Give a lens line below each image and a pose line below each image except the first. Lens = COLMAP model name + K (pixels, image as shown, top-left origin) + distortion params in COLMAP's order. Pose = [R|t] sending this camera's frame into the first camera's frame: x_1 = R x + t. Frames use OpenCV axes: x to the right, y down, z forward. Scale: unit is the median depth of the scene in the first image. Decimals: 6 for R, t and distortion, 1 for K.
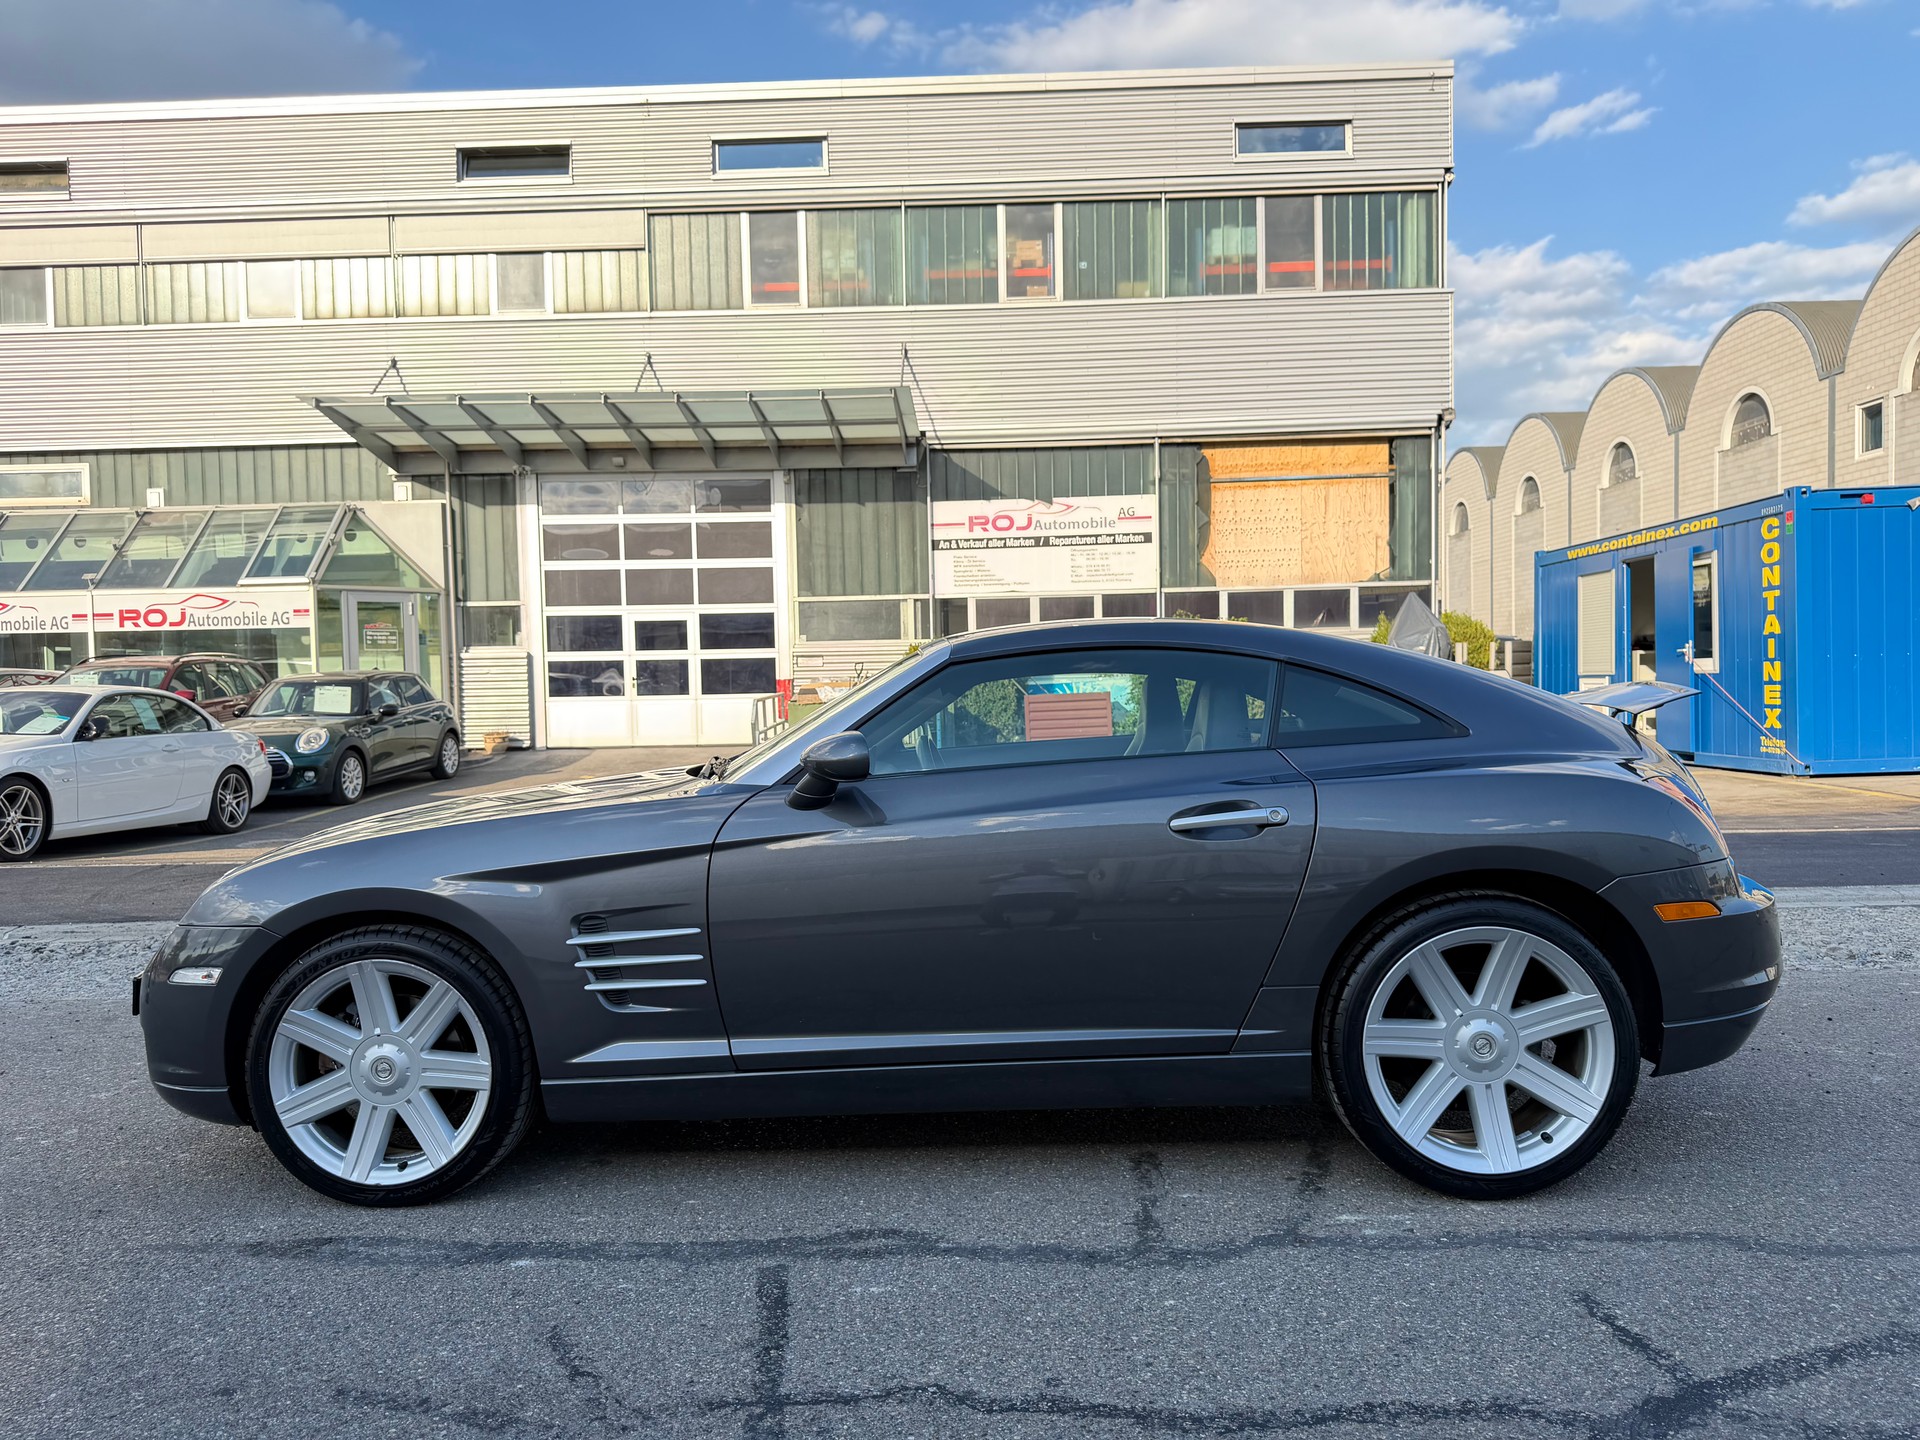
lens RADIAL K [[1365.5, 0, 979.5], [0, 1365.5, 772.9], [0, 0, 1]] dist [0.019816, -0.027317]
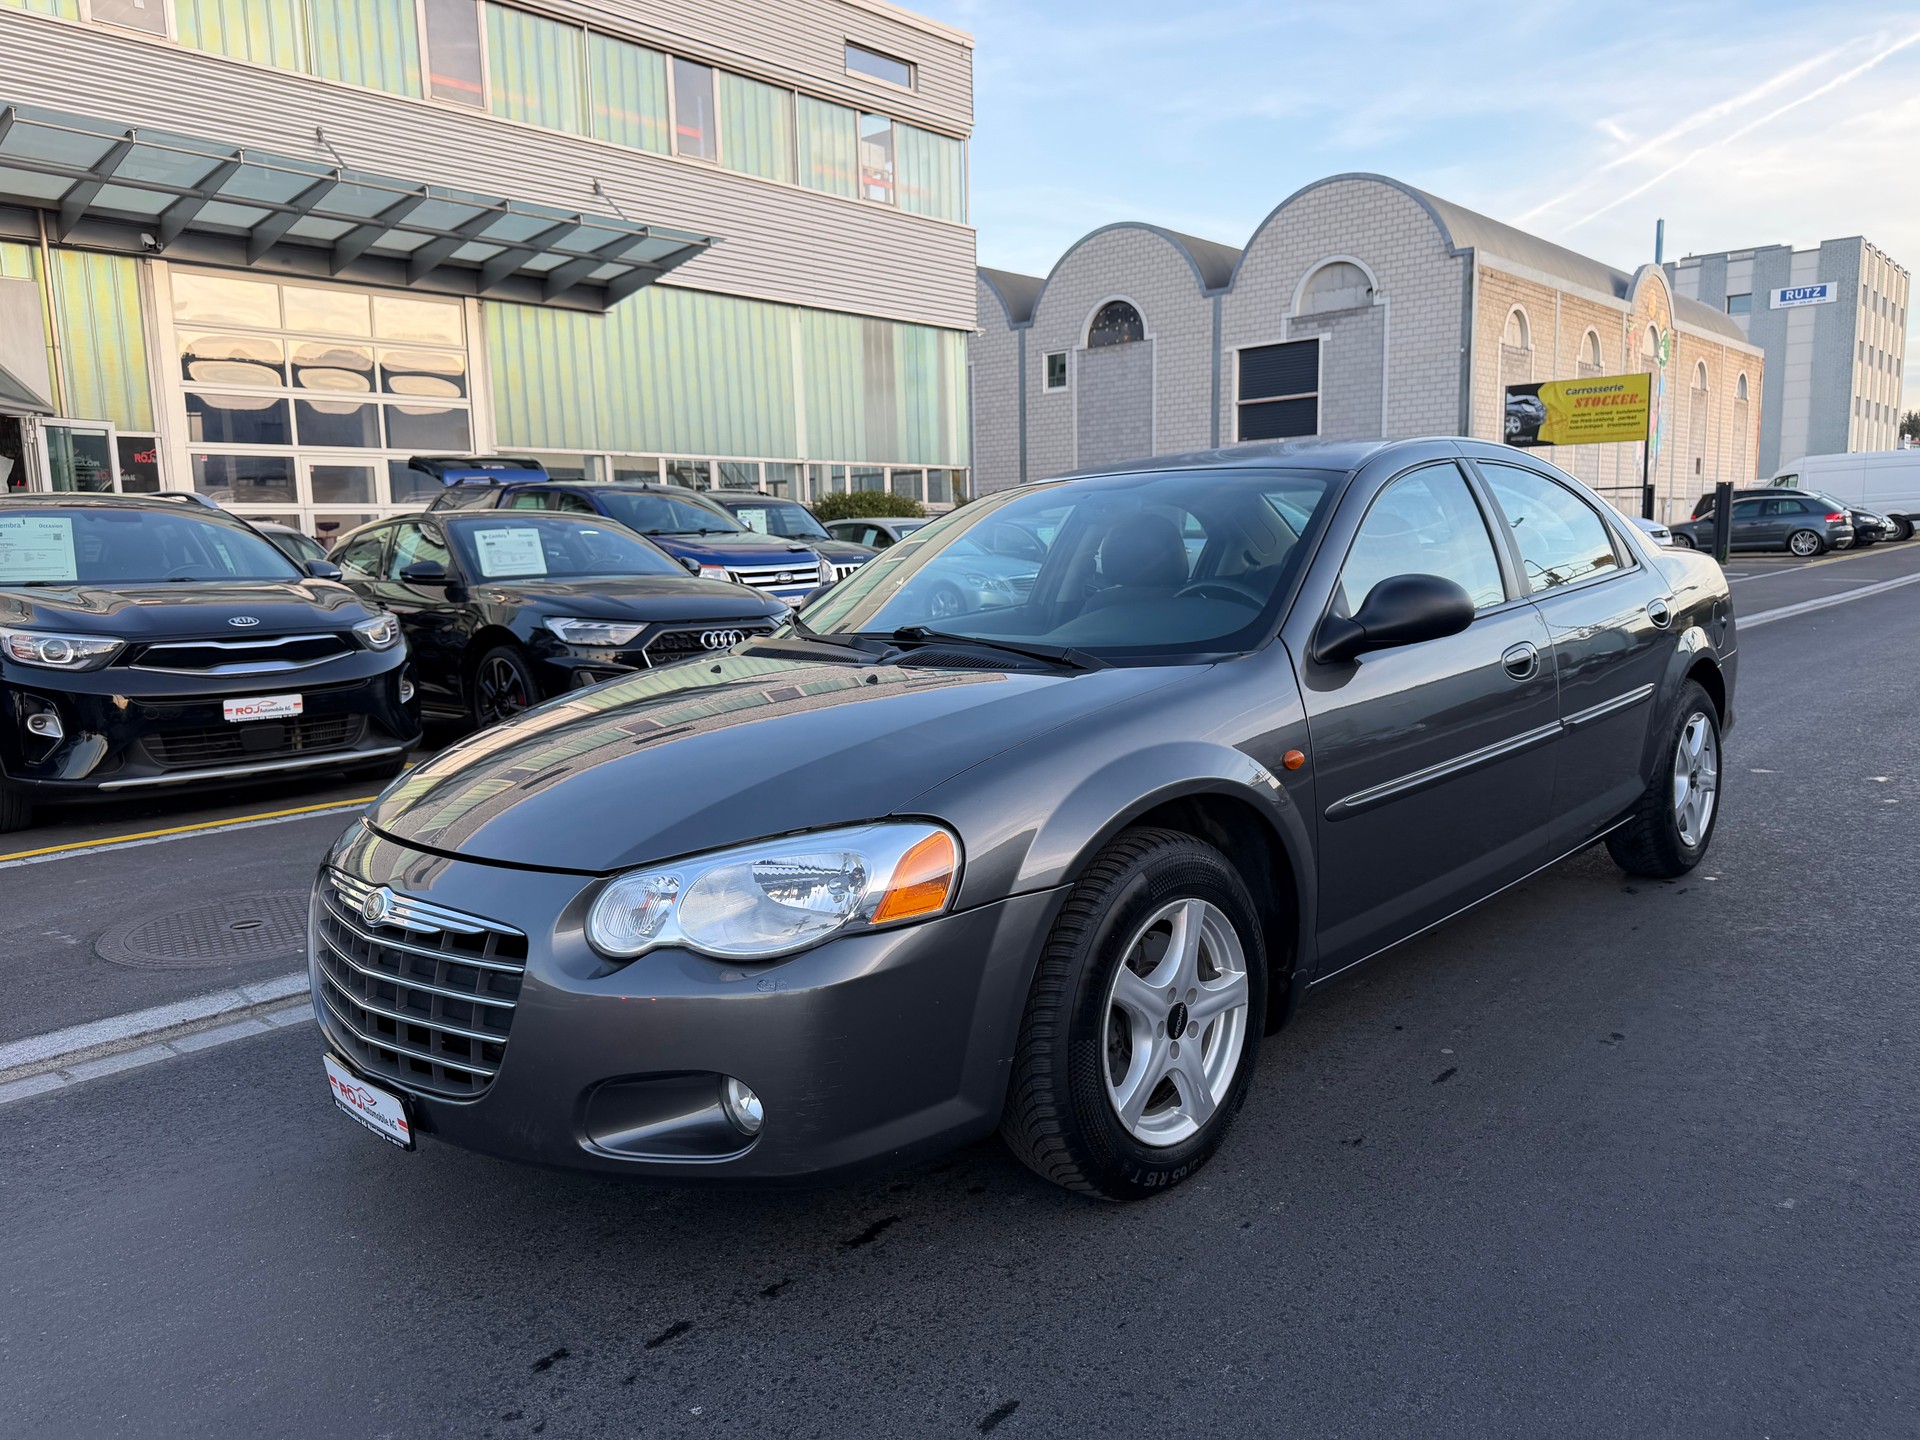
lens RADIAL K [[1365.5, 0, 960.8], [0, 1365.5, 748.5], [0, 0, 1]] dist [0.019816, -0.027317]
pose [[0.628034, -0.113176, 0.769912, -0.662801], [0.063020, 0.993515, 0.094638, 0.001308], [-0.775630, -0.010916, 0.631093, 0.205118]]
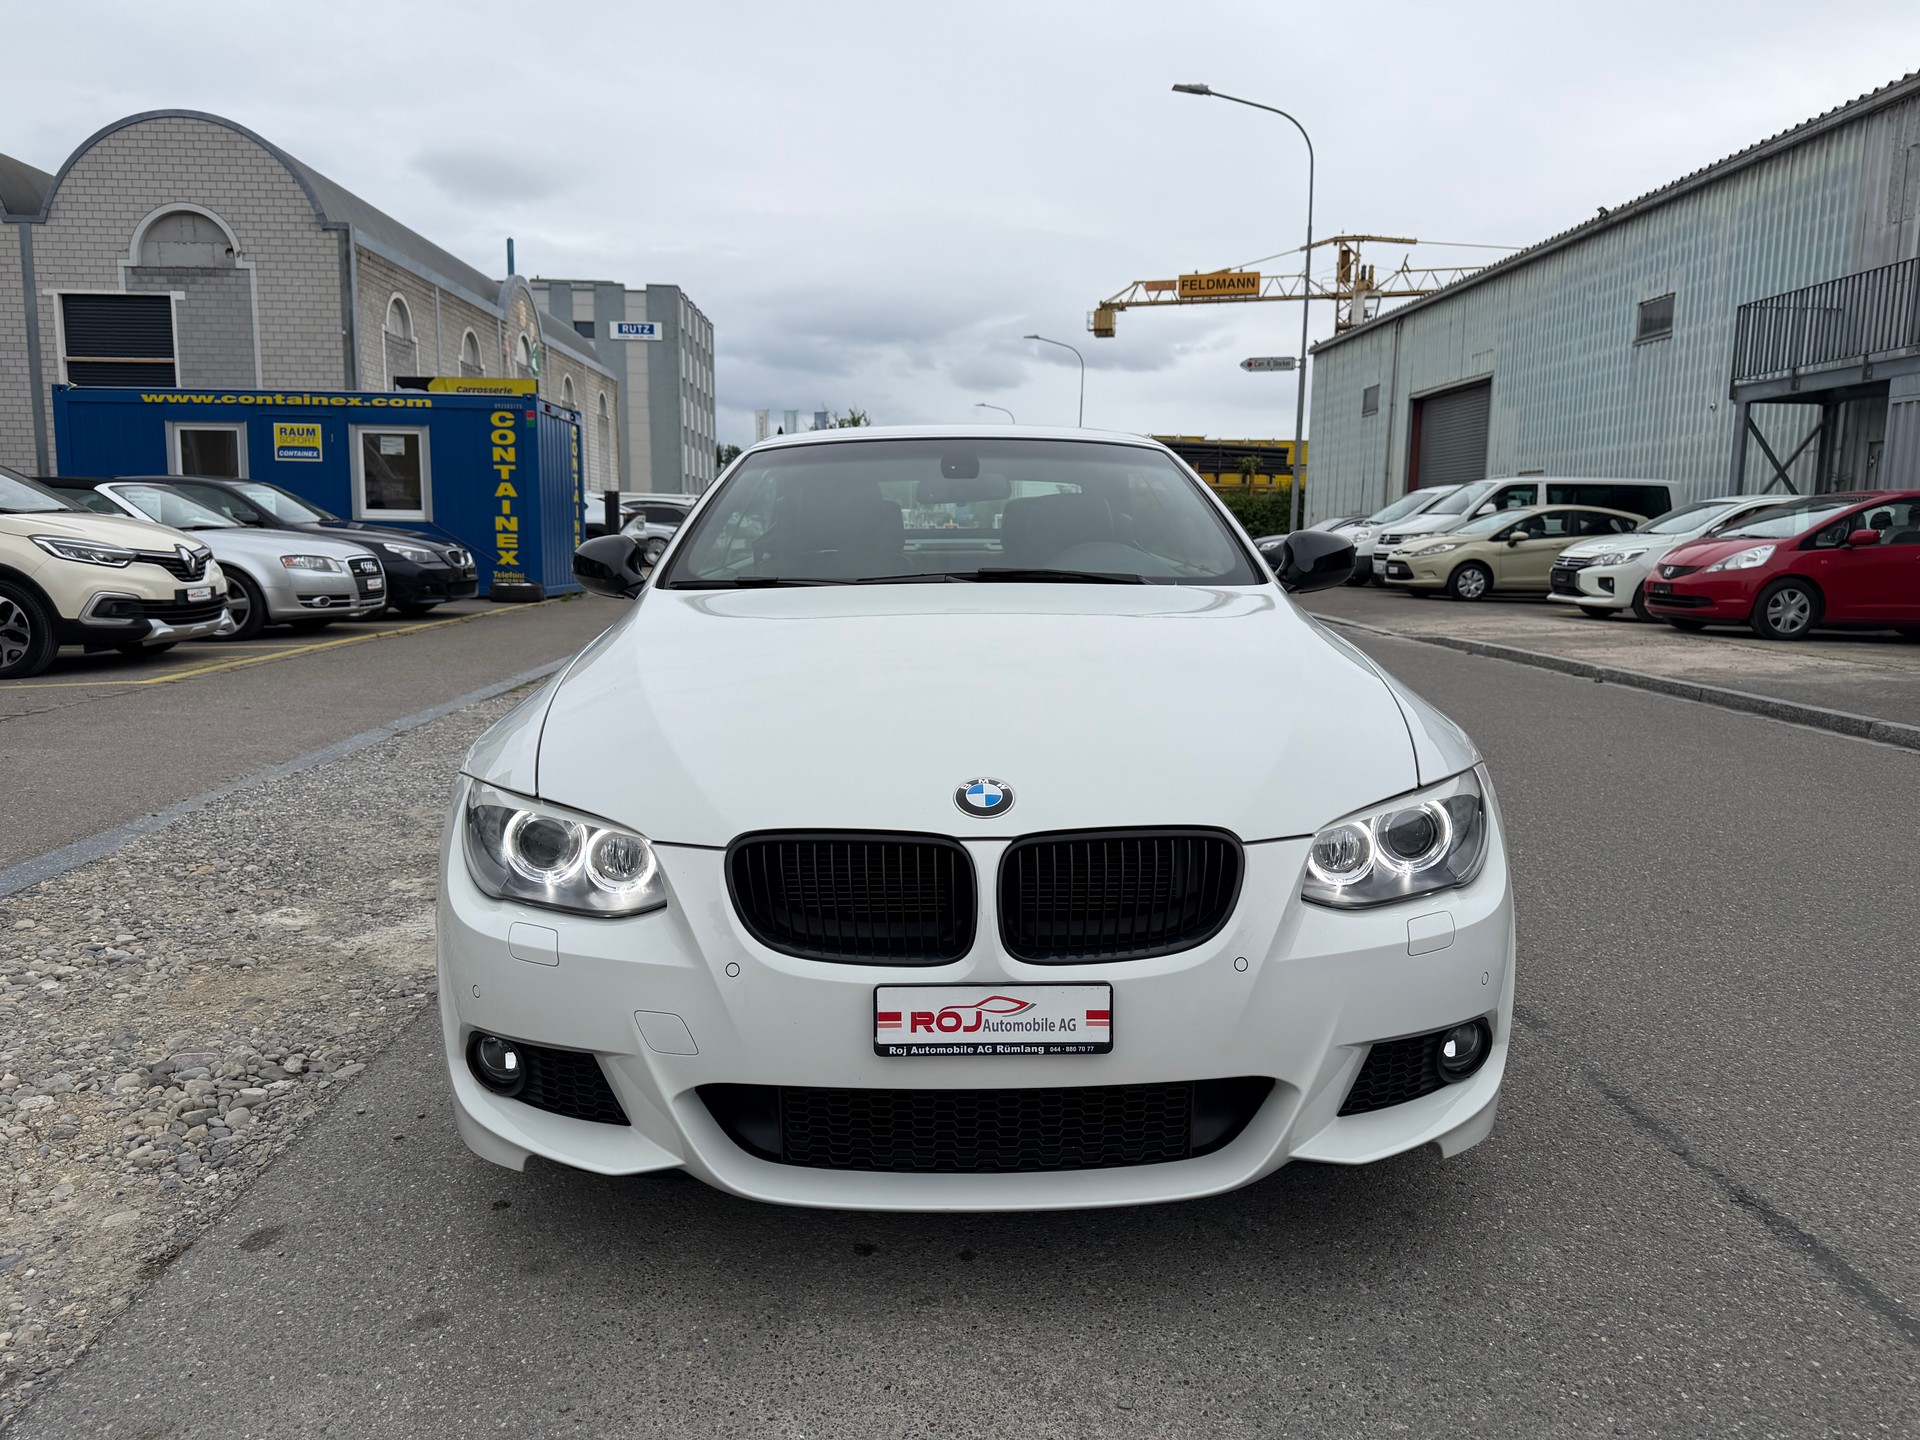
lens RADIAL K [[1365.5, 0, 961.1], [0, 1365.5, 737.8], [0, 0, 1]] dist [0.019816, -0.027317]
pose [[-0.096206, -0.128085, 0.987086, -0.609740], [0.050929, 0.989754, 0.133395, -0.000705], [-0.994058, 0.063104, -0.088697, 0.251875]]
